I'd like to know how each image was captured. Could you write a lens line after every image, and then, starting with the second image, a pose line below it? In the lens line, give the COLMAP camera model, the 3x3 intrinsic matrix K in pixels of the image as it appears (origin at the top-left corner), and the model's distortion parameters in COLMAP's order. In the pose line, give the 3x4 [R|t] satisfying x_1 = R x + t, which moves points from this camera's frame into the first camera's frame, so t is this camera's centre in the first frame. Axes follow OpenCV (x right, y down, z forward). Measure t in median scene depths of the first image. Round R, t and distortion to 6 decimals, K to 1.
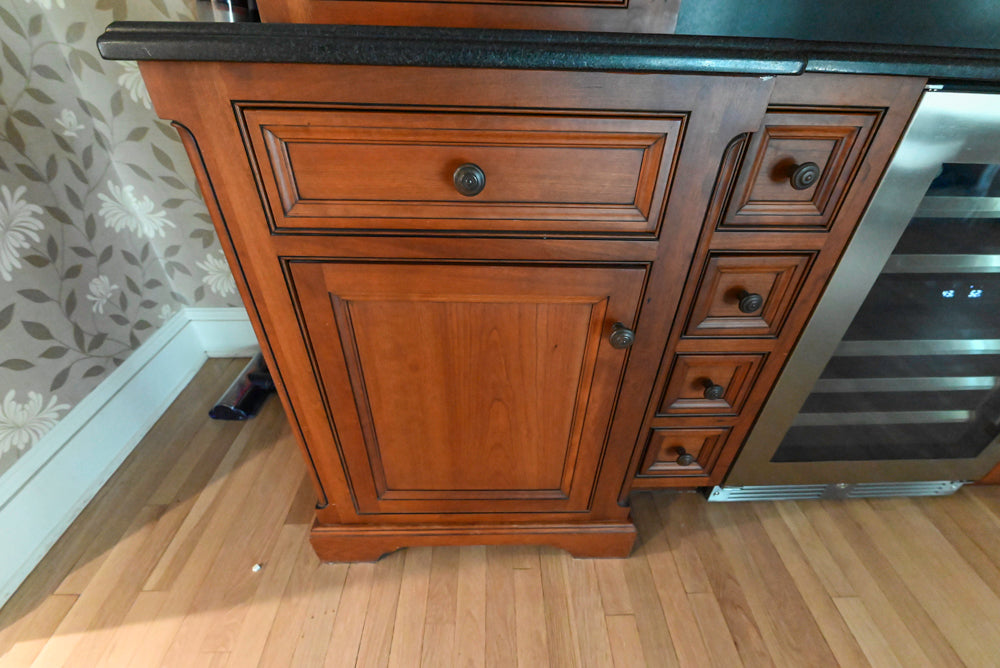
lens RADIAL K [[425.4, 0, 501.5], [0, 425.4, 331.4], [0, 0, 1]] dist [0.001572, -0.007373]
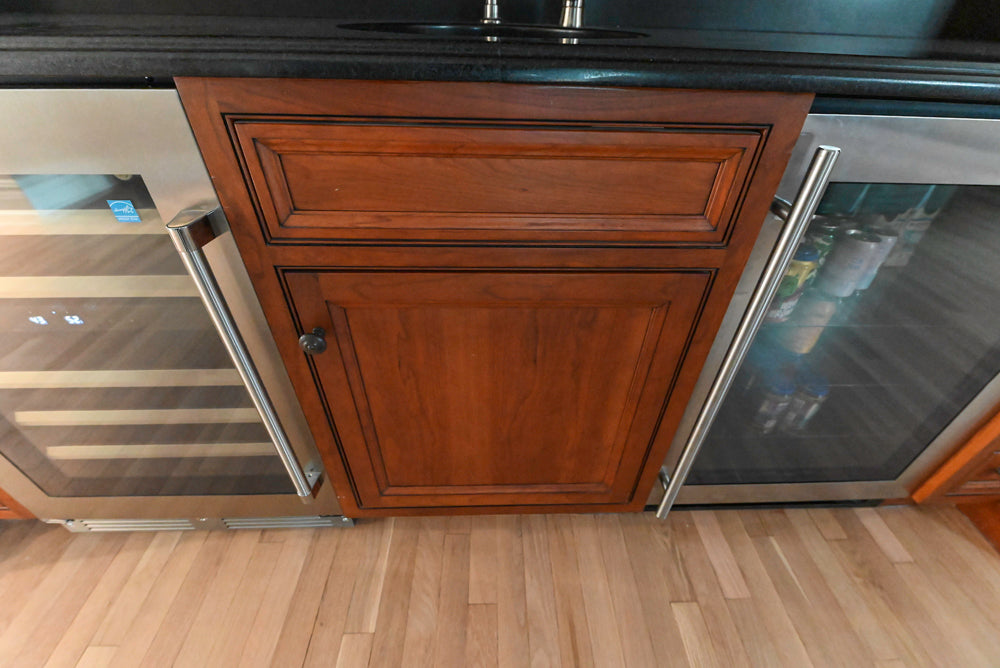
lens RADIAL K [[401.5, 0, 510.9], [0, 401.5, 351.1], [0, 0, 1]] dist [0.002591, 0.000213]
pose [[0.999989, 0.003139, -0.003607, 1.718569], [-0.003011, 0.999387, 0.034867, -0.047978], [0.003714, -0.034856, 0.999385, 0.137861]]
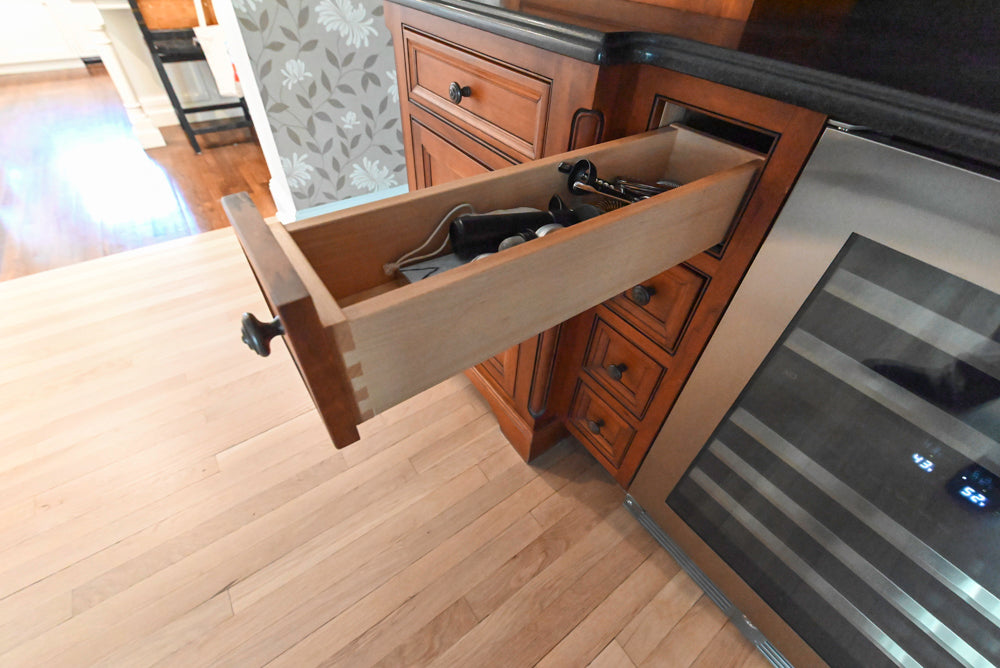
lens RADIAL K [[423.0, 0, 500.0], [0, 423.0, 334.0], [0, 0, 1]] dist [0.006920, -0.008121]
pose [[0.556891, 0.576474, -0.597955, 0.811483], [-0.506611, 0.806249, 0.305464, -0.099999], [0.658192, 0.132821, 0.741041, 0.008693]]
